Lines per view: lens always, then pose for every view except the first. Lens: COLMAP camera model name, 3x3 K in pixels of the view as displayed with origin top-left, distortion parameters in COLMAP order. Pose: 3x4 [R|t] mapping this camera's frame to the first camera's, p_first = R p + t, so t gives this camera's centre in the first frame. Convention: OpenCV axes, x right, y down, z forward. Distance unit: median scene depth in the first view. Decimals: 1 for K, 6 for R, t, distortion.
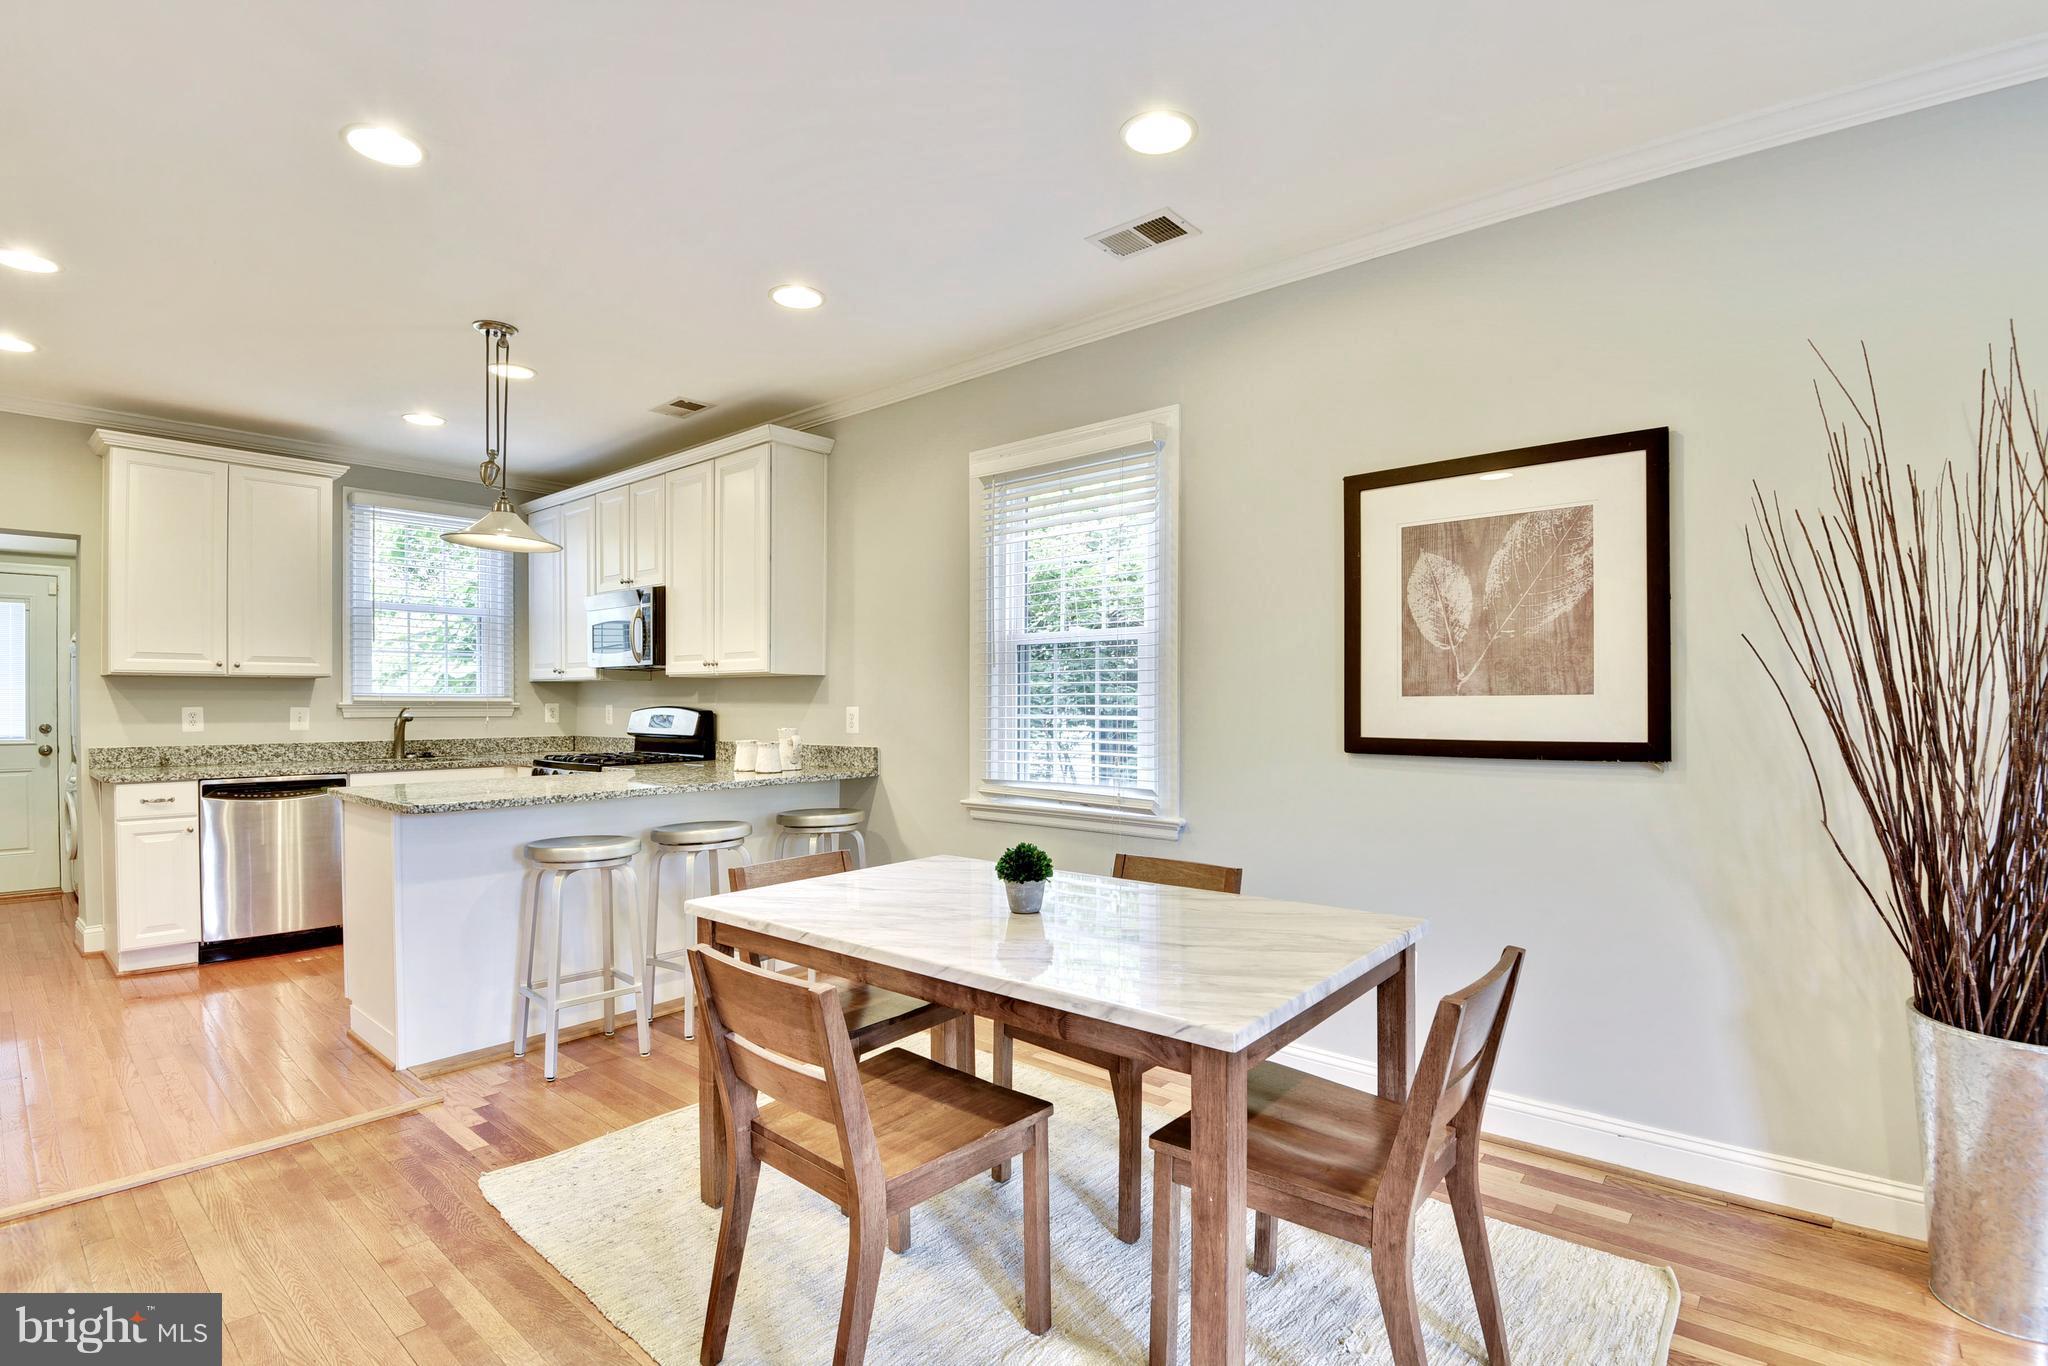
lens RADIAL K [[930.7, 0, 1102.6], [0, 930.7, 699.0], [0, 0, 1]] dist [-0.044383, -0.000989]
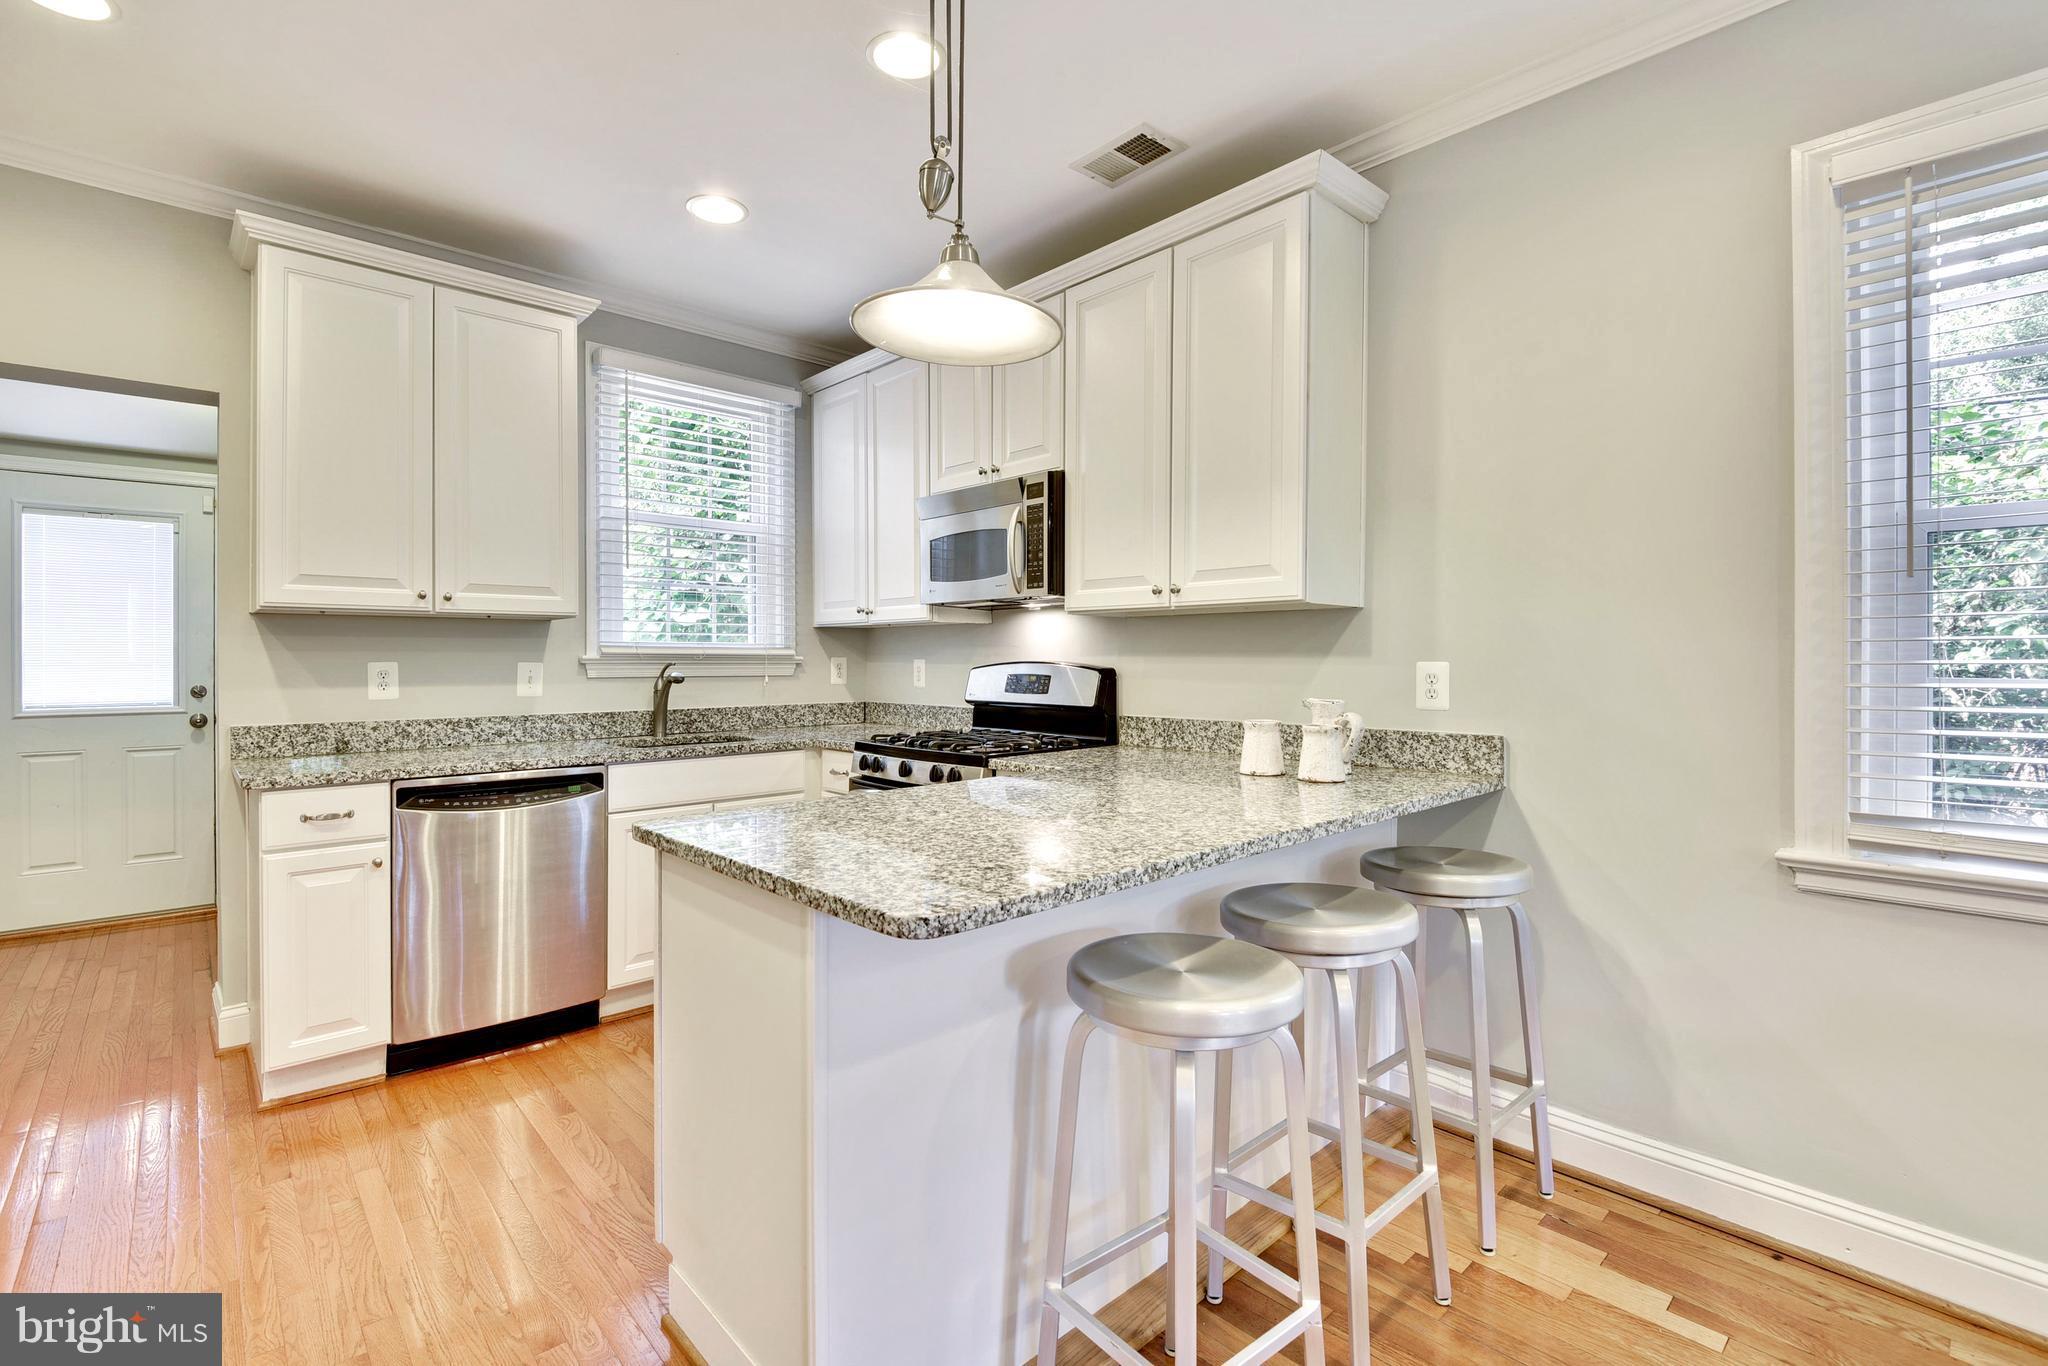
lens RADIAL K [[910.7, 0, 1015.8], [0, 910.7, 650.0], [0, 0, 1]] dist [-0.002196, -0.010457]
pose [[0.981481, -0.002247, -0.191546, -0.449376], [0.001279, 0.999986, -0.005179, 0.004047], [0.191555, 0.004838, 0.981470, 0.440951]]
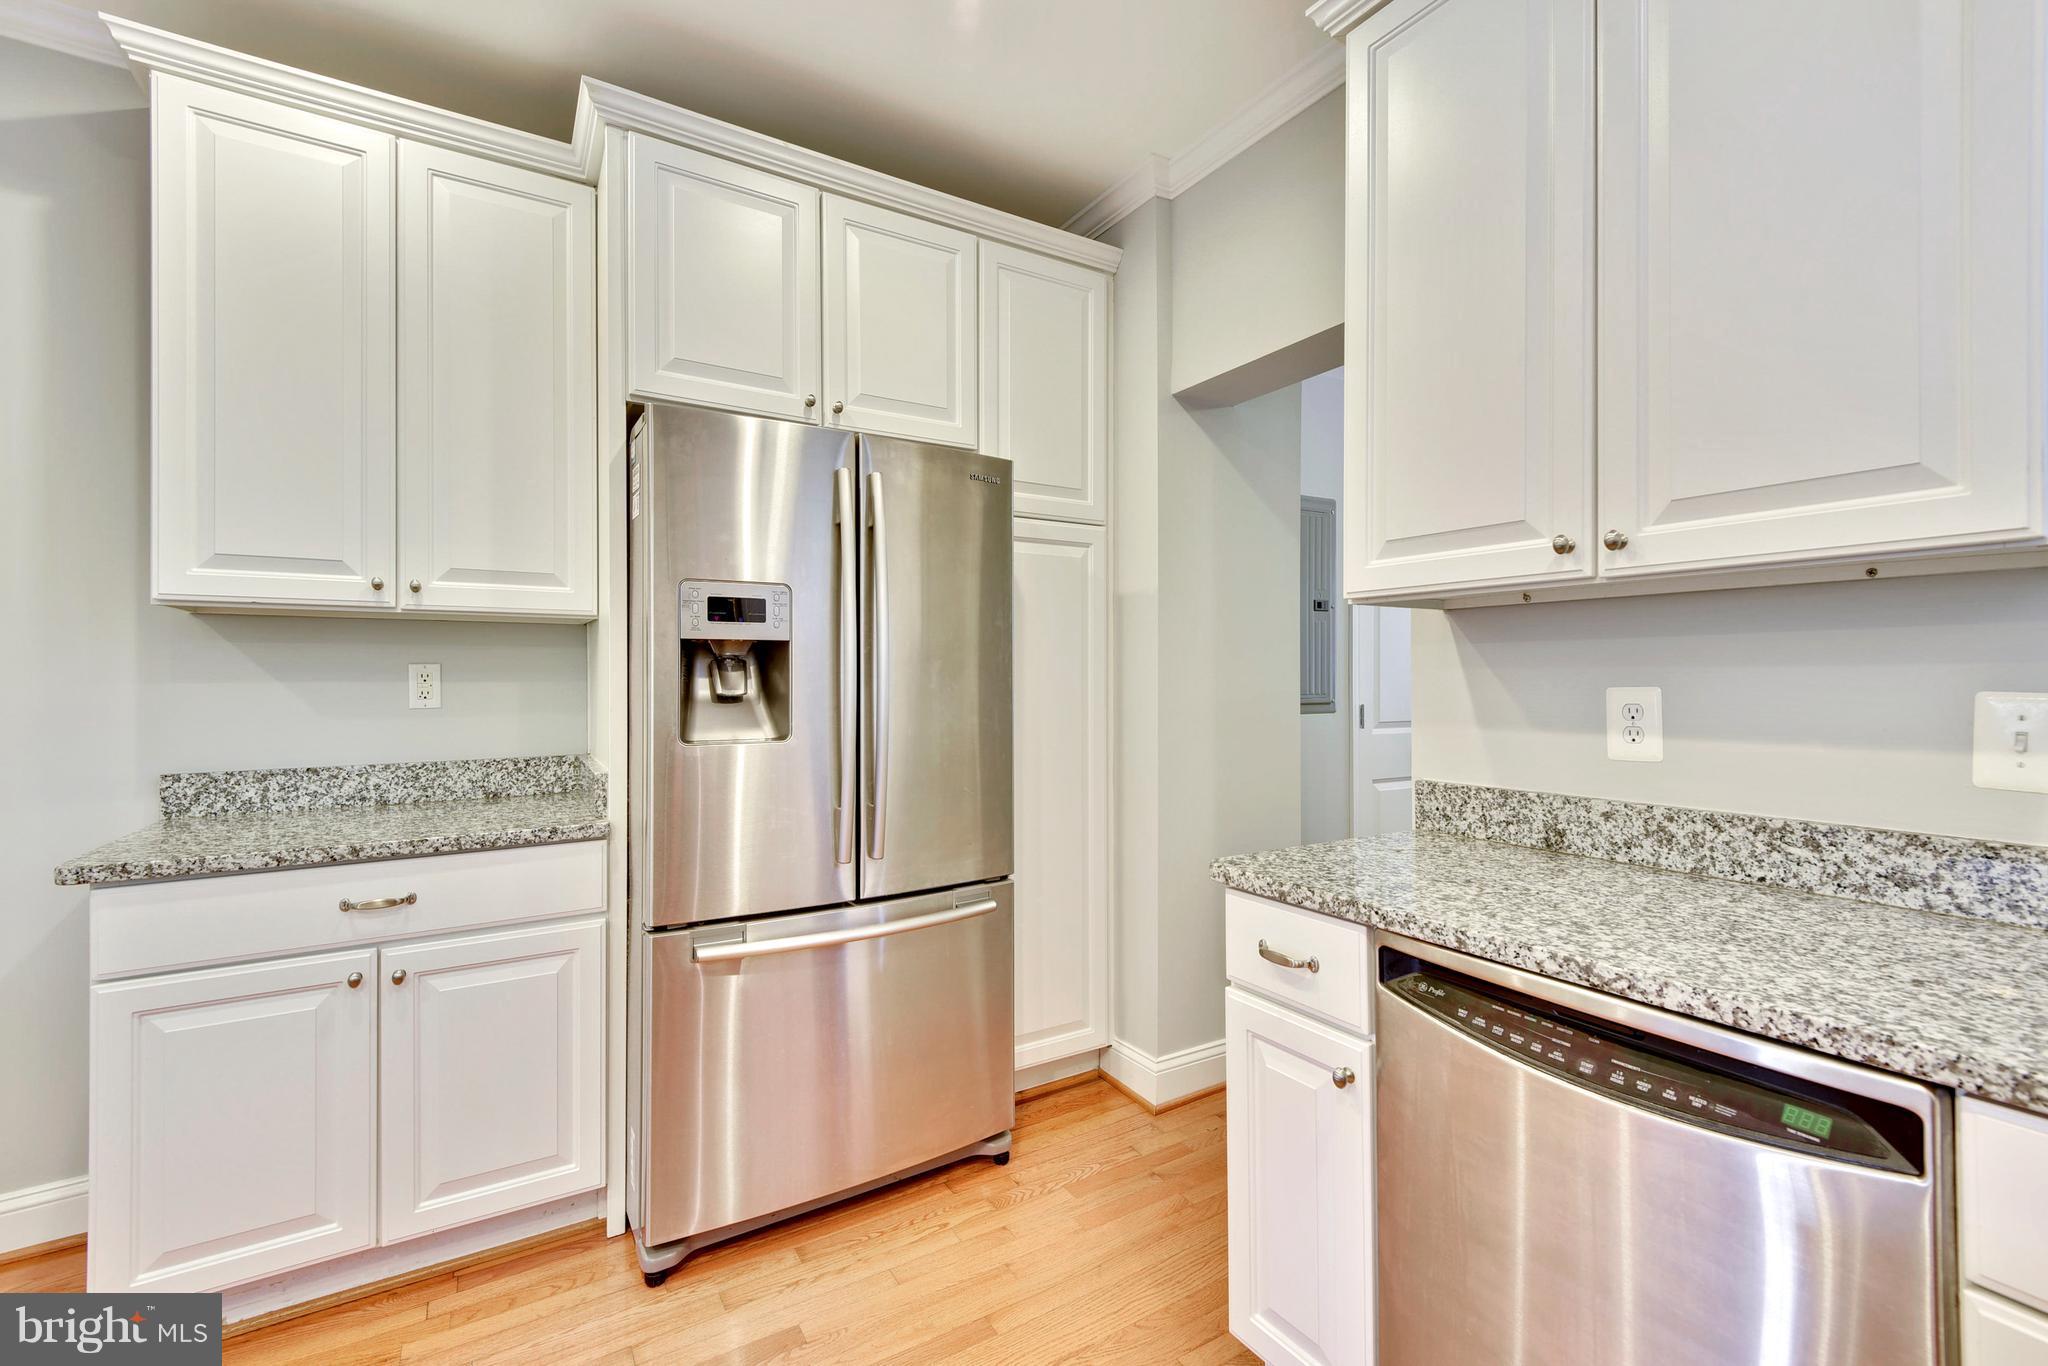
lens RADIAL K [[882.5, 0, 1010.8], [0, 882.5, 681.9], [0, 0, 1]] dist [0.027476, -0.016356]
pose [[-0.386203, 0.008092, -0.922378, -0.651195], [0.008937, 0.999947, 0.005031, 0.003330], [0.922370, -0.006301, -0.386255, 0.955132]]
